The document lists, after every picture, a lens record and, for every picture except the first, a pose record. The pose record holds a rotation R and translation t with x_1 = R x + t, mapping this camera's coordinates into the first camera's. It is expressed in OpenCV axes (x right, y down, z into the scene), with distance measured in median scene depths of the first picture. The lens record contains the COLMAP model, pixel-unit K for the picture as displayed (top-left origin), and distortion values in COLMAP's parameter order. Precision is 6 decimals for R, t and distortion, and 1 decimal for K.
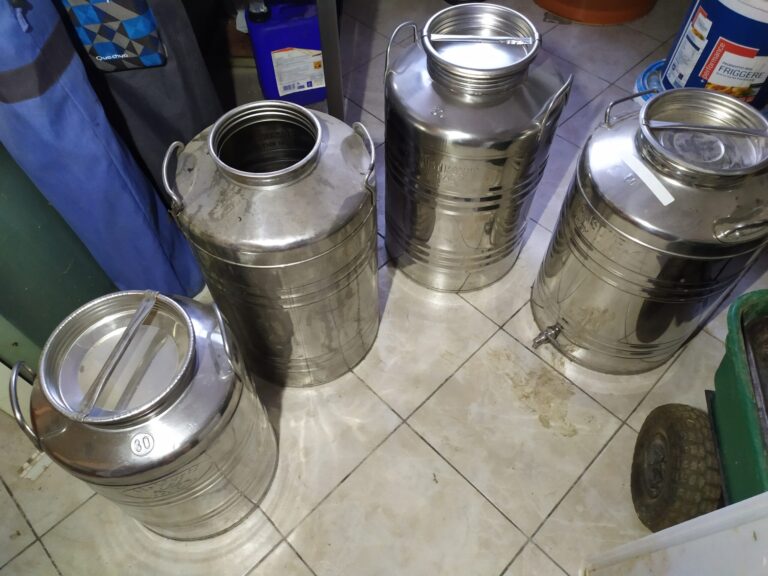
lens RADIAL K [[581.6, 0, 384.0], [0, 581.6, 288.0], [0, 0, 1]] dist [0.053724, -0.063840]
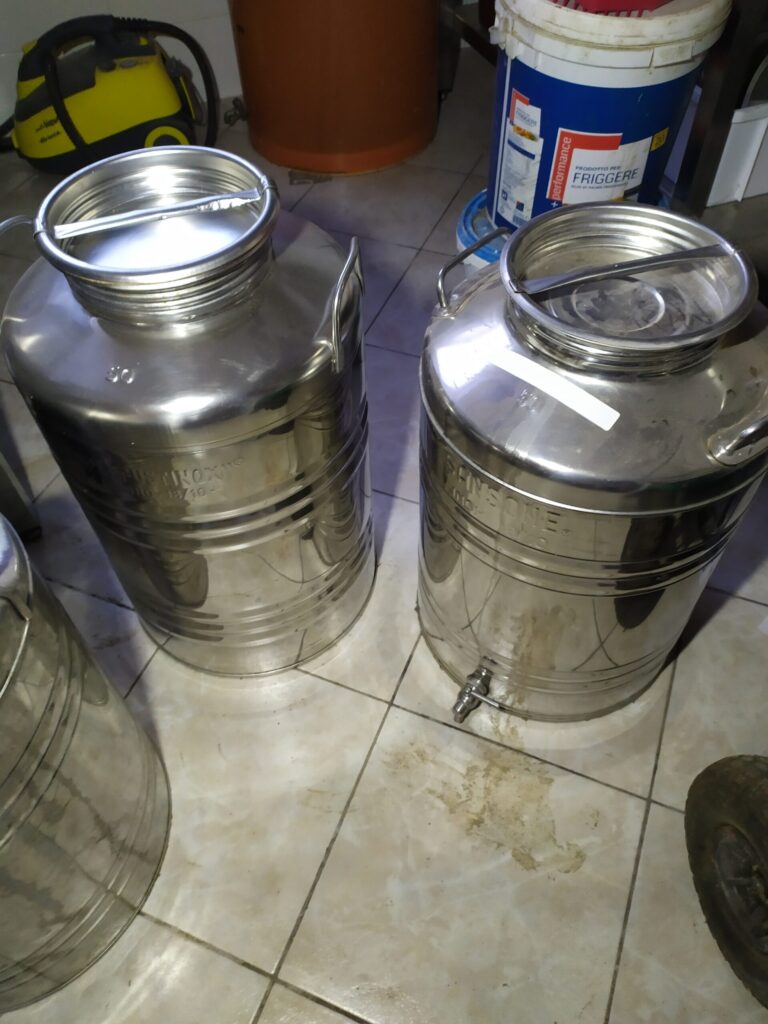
lens RADIAL K [[775.5, 0, 386.7], [0, 775.5, 516.8], [0, 0, 1]] dist [0.053724, -0.063840]
pose [[0.920029, -0.318671, 0.228026, 0.092747], [0.332591, 0.942756, -0.024400, -0.087614], [-0.207197, 0.098288, 0.973349, 0.291787]]
